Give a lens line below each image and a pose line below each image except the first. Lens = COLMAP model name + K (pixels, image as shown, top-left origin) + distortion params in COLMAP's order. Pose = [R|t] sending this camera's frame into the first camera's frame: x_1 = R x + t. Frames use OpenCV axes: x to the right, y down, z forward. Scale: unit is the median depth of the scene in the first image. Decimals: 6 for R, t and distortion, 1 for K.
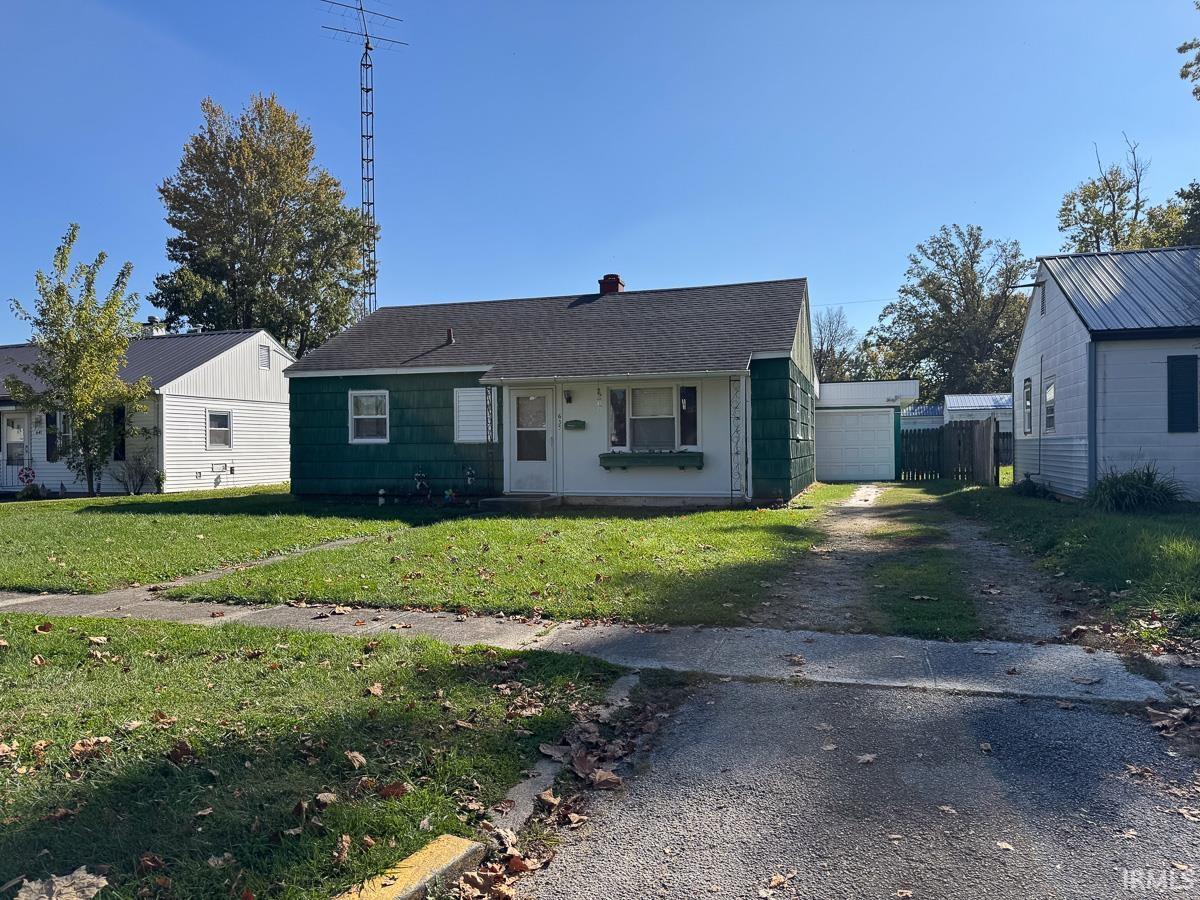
lens RADIAL K [[829.4, 0, 605.3], [0, 829.4, 452.2], [0, 0, 1]] dist [-0.001119, -0.016032]
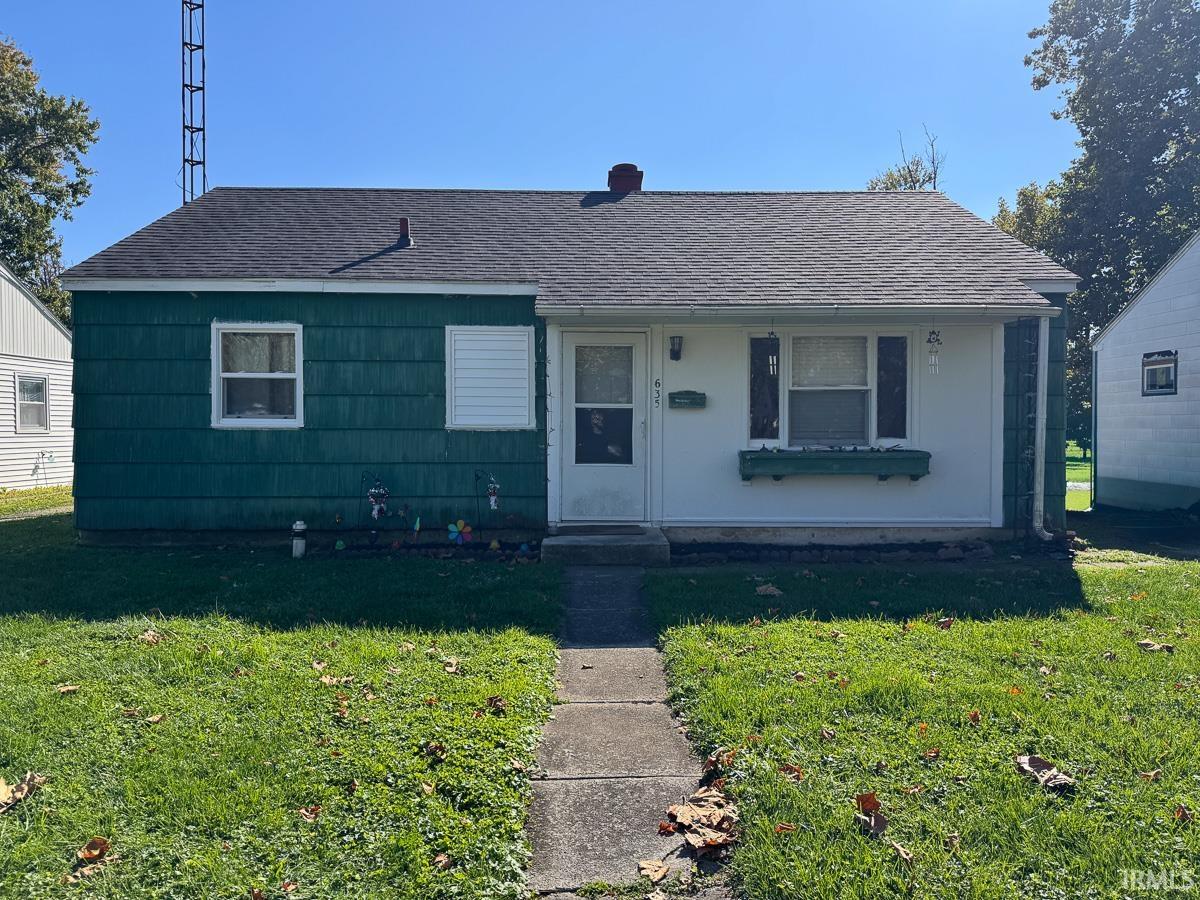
lens RADIAL K [[829.4, 0, 597.7], [0, 829.4, 444.8], [0, 0, 1]] dist [-0.001119, -0.016032]
pose [[0.946069, 0.002360, 0.323956, -0.260352], [-0.007961, 0.999841, 0.015965, -0.010575], [-0.323867, -0.017683, 0.945937, 0.469190]]
